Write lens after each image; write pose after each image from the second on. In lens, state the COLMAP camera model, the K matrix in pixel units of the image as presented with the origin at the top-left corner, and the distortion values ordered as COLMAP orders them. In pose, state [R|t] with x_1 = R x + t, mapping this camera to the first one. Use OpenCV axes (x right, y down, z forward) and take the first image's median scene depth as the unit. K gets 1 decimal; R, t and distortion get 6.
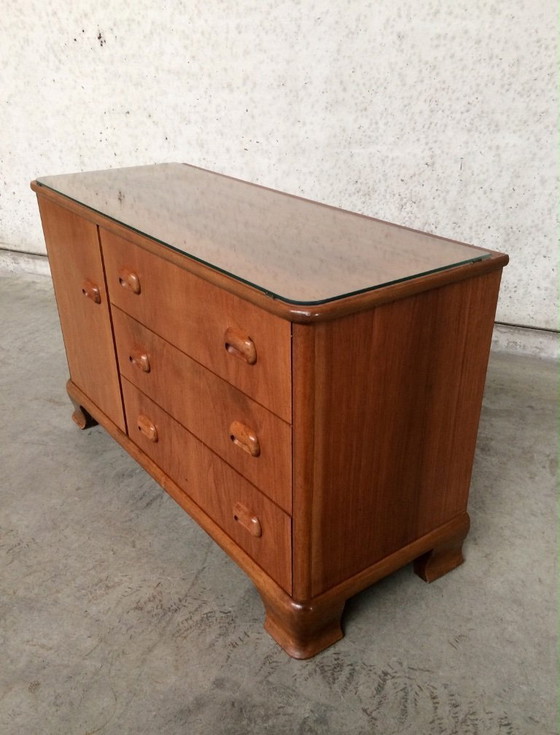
lens RADIAL K [[682.1, 0, 295.7], [0, 682.1, 388.1], [0, 0, 1]] dist [0.032804, 0.000000]
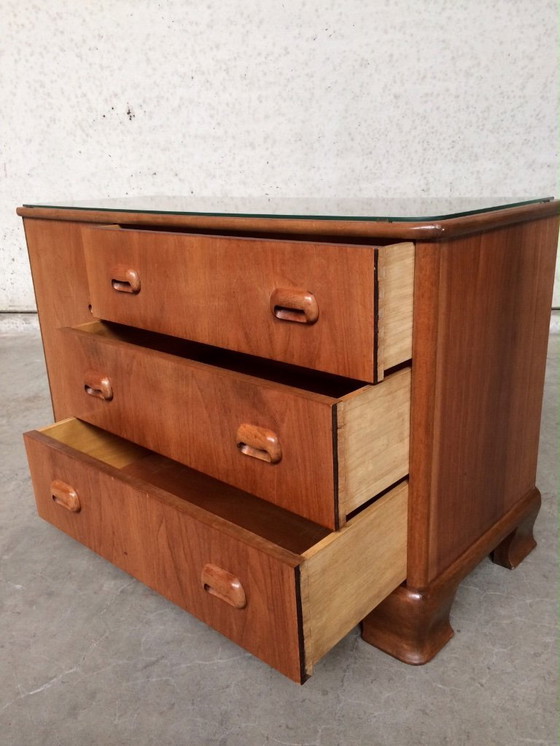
lens RADIAL K [[646.4, 0, 279.2], [0, 646.4, 369.2], [0, 0, 1]] dist [0.081286, -0.118540]
pose [[0.964556, -0.114028, 0.237967, -0.394693], [0.154715, 0.974926, -0.159947, 0.151873], [-0.213762, 0.191095, 0.958013, -0.045918]]
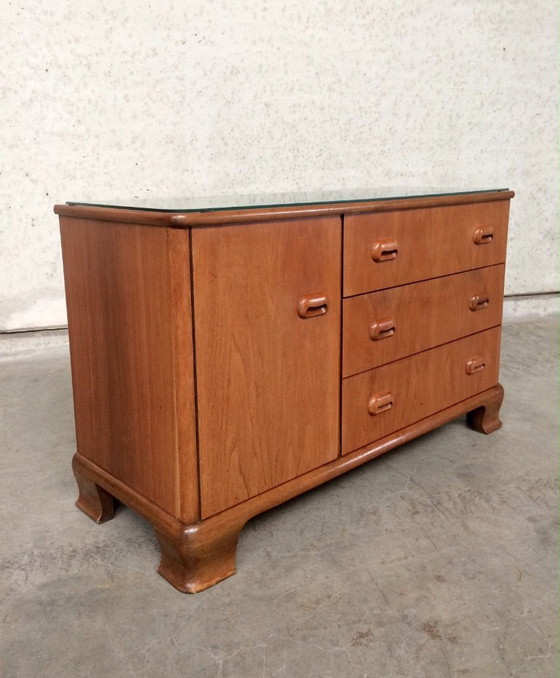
lens RADIAL K [[648.9, 0, 283.5], [0, 648.9, 298.6], [0, 0, 1]] dist [0.040927, 0.000000]
pose [[0.788139, -0.136368, 0.600201, -0.595424], [0.297952, 0.937805, -0.178174, 0.072705], [-0.538574, 0.319257, 0.779752, 0.107854]]
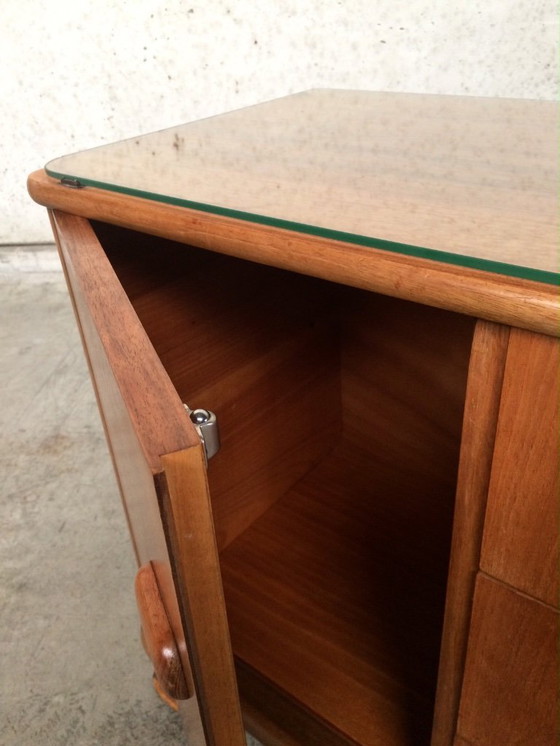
lens RADIAL K [[646.4, 0, 276.7], [0, 646.4, 366.8], [0, 0, 1]] dist [0.081286, -0.118540]
pose [[0.944372, -0.219820, 0.244623, -0.465489], [0.207058, 0.975290, 0.077050, -0.099116], [-0.255516, -0.022112, 0.966552, 0.387144]]
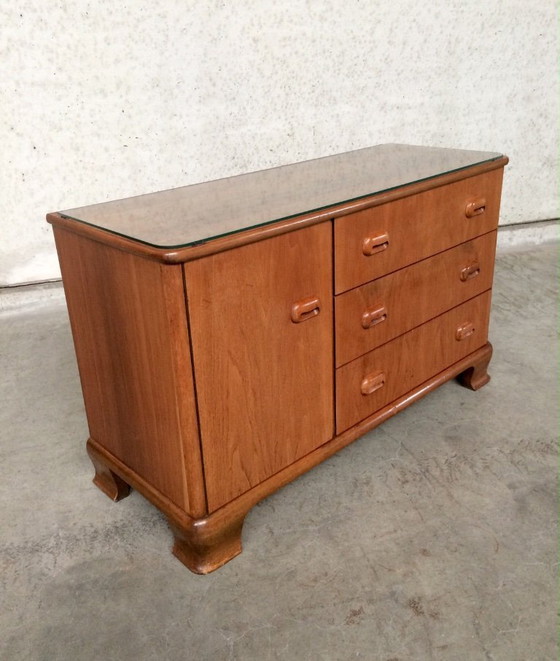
lens RADIAL K [[649.2, 0, 282.3], [0, 649.2, 307.0], [0, 0, 1]] dist [0.040129, 0.000000]
pose [[0.783023, -0.268789, 0.560917, -0.580605], [0.327541, 0.944826, -0.004481, -0.022275], [-0.528765, 0.187232, 0.827860, 0.062521]]
